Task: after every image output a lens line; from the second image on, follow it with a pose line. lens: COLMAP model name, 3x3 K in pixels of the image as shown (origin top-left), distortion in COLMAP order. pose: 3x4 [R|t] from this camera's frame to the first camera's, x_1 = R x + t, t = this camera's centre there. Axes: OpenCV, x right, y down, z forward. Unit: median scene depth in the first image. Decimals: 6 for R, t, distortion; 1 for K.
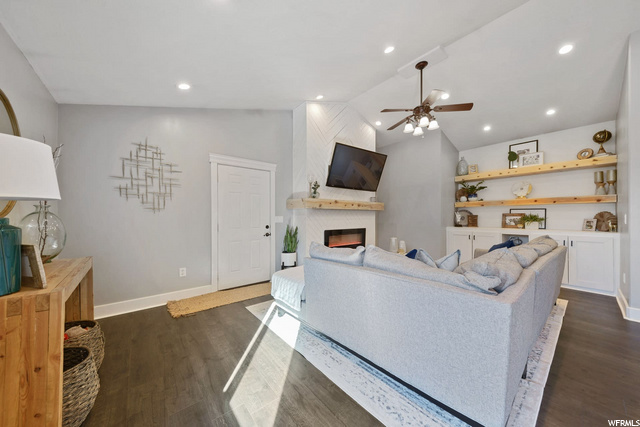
lens RADIAL K [[219.1, 0, 316.8], [0, 219.1, 217.5], [0, 0, 1]] dist [0.000862, 0.000011]
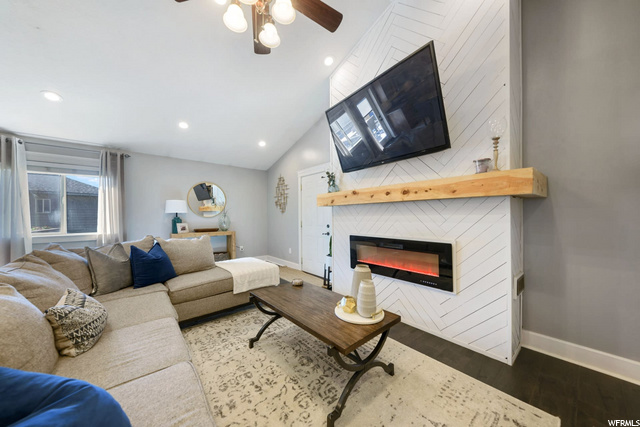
lens RADIAL K [[219.1, 0, 316.8], [0, 219.1, 217.5], [0, 0, 1]] dist [0.000862, 0.000011]
pose [[0.005558, 0.004717, -0.999973, 0.751814], [-0.004220, 0.999980, 0.004694, -0.001352], [0.999976, 0.004194, 0.005578, 0.899189]]
